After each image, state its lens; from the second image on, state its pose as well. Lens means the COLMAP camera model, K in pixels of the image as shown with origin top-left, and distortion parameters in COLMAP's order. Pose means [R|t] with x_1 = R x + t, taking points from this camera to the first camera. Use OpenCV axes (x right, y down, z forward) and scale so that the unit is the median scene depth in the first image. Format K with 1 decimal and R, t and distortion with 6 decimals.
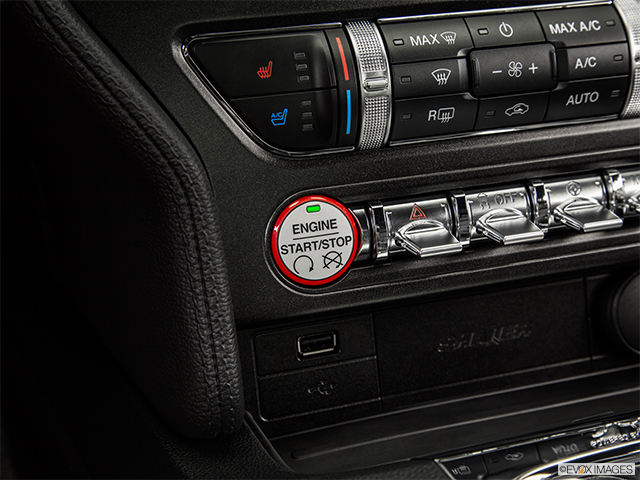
lens RADIAL K [[1071.1, 0, 319.5], [0, 1071.1, 239.3], [0, 0, 1]] dist [0.054292, 0.000000]
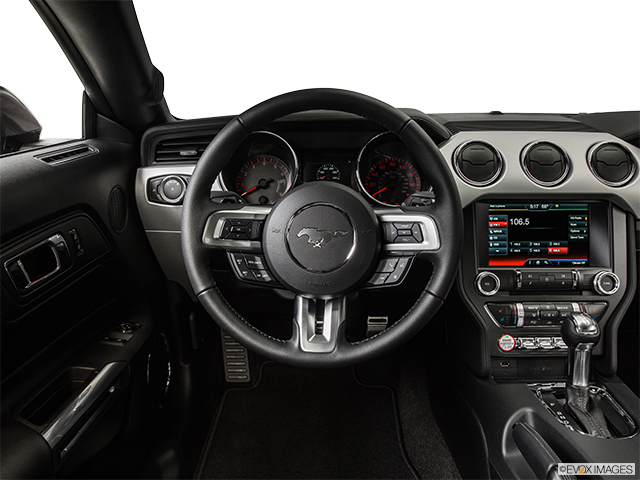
lens RADIAL K [[540.4, 0, 318.7], [0, 540.4, 239.2], [0, 0, 1]] dist [-0.059304, 0.043675]
pose [[0.946323, 0.080448, -0.313050, -0.095668], [-0.135577, 0.978005, -0.158507, 0.046364], [0.293413, 0.192441, 0.936416, -1.855230]]
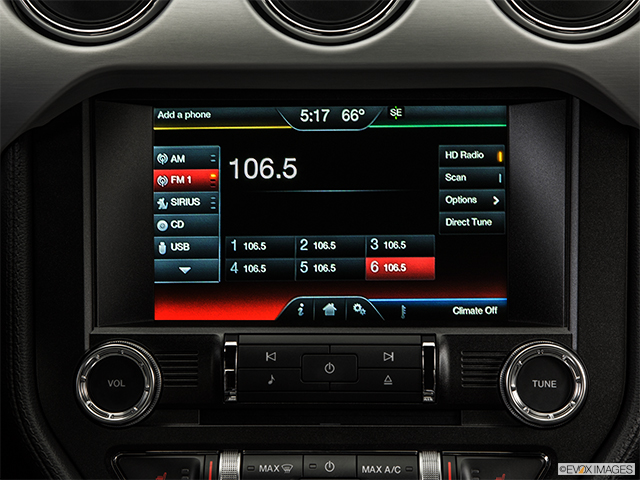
lens RADIAL K [[1487.1, 0, 316.9], [0, 1487.1, 236.9], [0, 0, 1]] dist [0.071133, 0.000000]
pose [[0.923258, 0.077465, -0.376290, 0.924429], [-0.142988, 0.978381, -0.149418, -0.198951], [0.356581, 0.191756, 0.914374, -0.966209]]
